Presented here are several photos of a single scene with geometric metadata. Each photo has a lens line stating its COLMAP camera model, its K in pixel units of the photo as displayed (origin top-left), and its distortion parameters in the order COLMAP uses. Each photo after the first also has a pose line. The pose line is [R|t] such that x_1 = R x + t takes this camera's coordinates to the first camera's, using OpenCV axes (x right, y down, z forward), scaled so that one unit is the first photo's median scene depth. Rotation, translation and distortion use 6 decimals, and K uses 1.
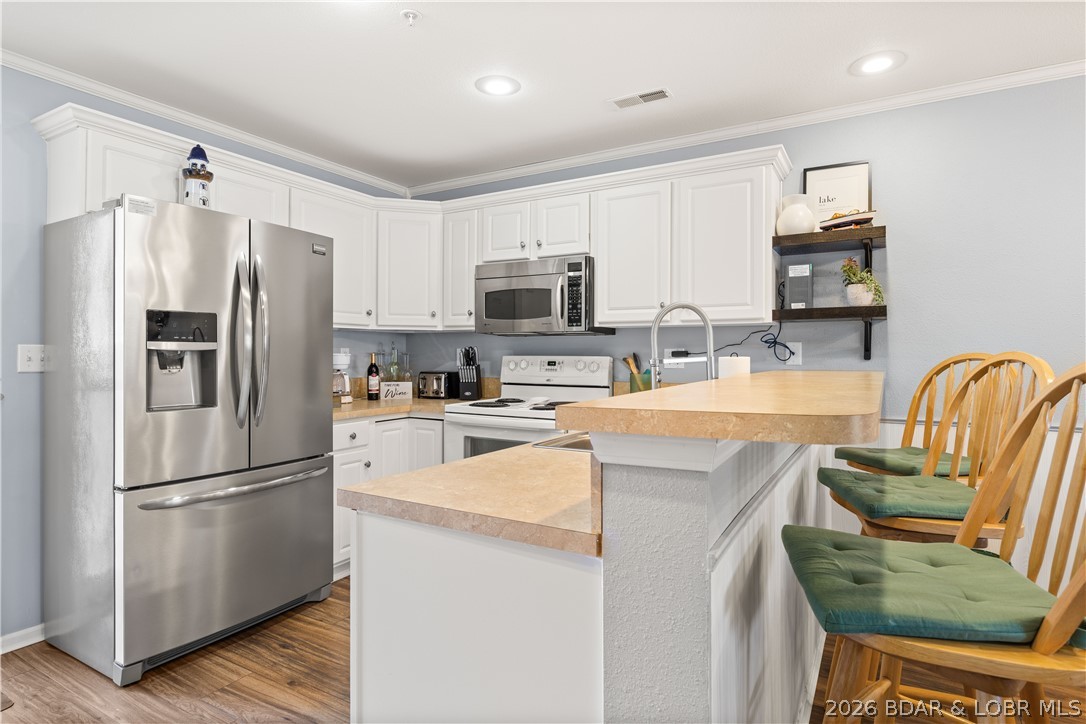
lens RADIAL K [[583.2, 0, 543.7], [0, 583.2, 358.5], [0, 0, 1]] dist [-0.005240, -0.000203]
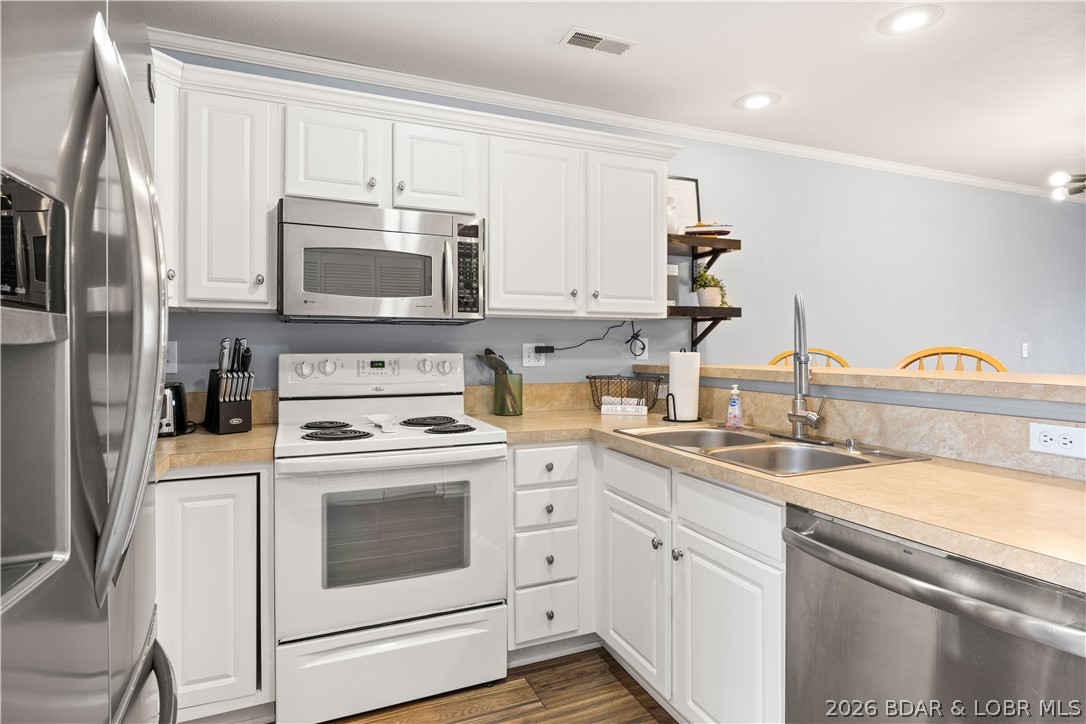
lens RADIAL K [[583.2, 0, 546.1], [0, 583.2, 352.5], [0, 0, 1]] dist [-0.005240, -0.000203]
pose [[0.591303, -0.008167, 0.806408, -0.444059], [0.009905, 0.999947, 0.002863, -0.005669], [-0.806389, 0.006294, 0.591352, 0.459753]]
